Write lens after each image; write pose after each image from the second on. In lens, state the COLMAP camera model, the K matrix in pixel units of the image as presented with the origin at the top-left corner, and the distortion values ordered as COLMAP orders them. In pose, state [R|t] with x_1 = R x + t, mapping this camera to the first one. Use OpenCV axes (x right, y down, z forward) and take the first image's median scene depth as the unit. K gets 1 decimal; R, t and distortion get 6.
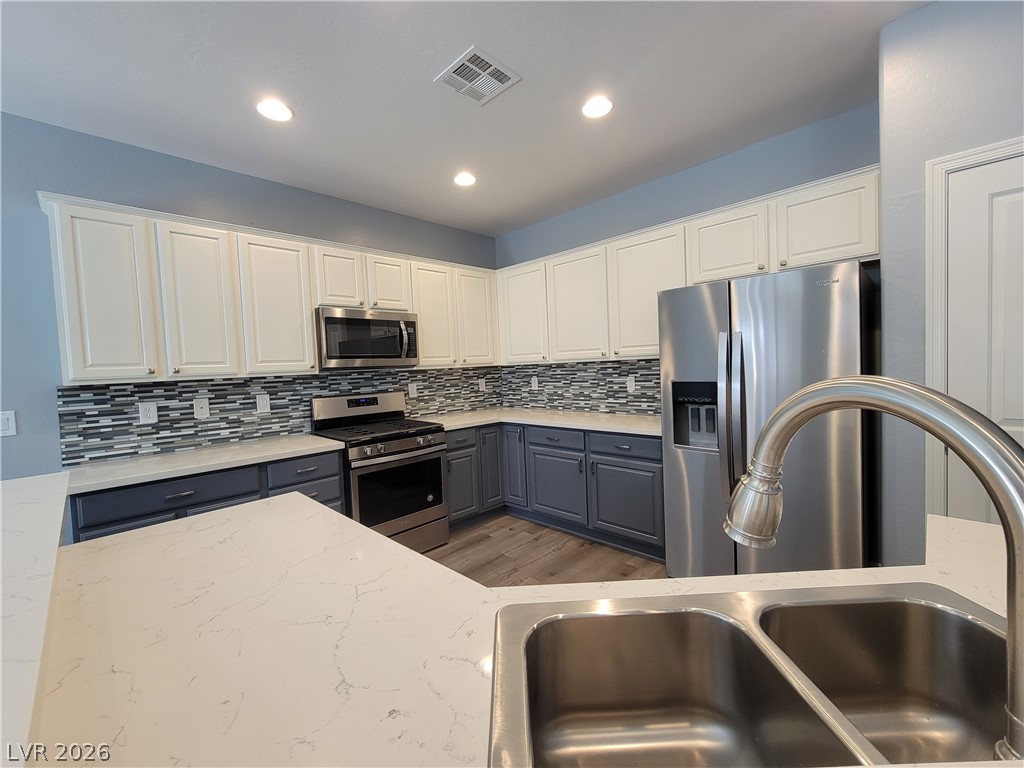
lens RADIAL K [[419.0, 0, 507.2], [0, 419.0, 387.2], [0, 0, 1]] dist [-0.026443, 0.000013]
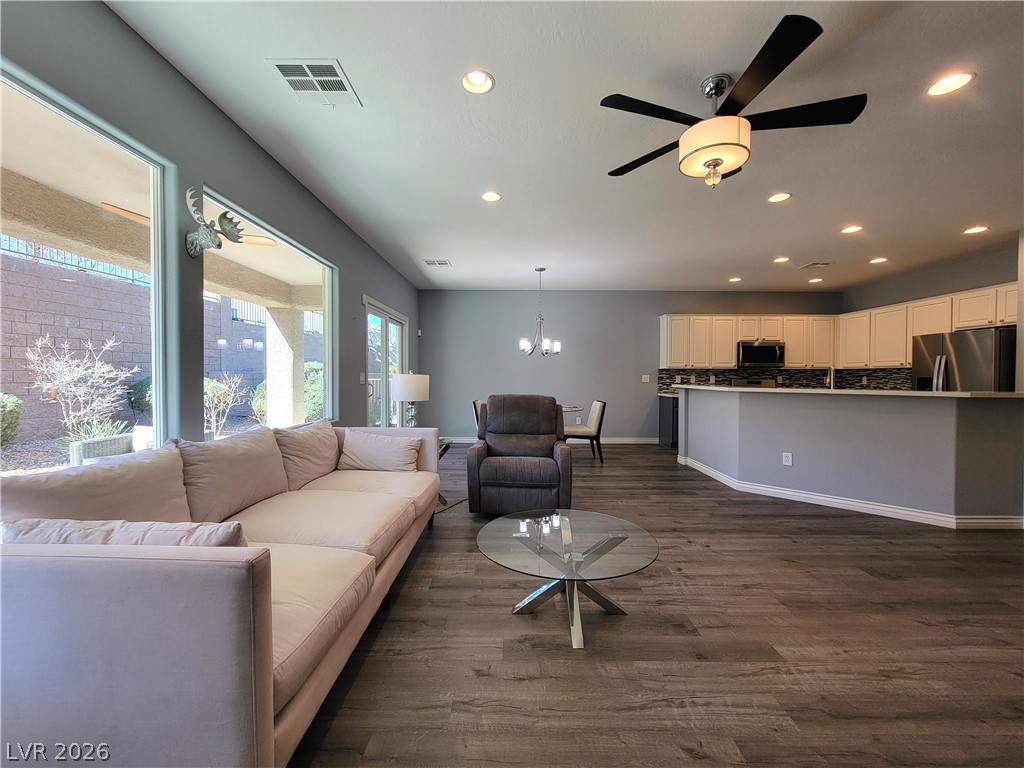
lens RADIAL K [[434.8, 0, 508.7], [0, 434.8, 382.5], [0, 0, 1]] dist [-0.011462, 0.000269]
pose [[0.710645, 0.063346, -0.700694, 0.418124], [-0.067600, 0.997478, 0.021617, 0.090573], [0.700296, 0.032005, 0.713135, -1.901000]]
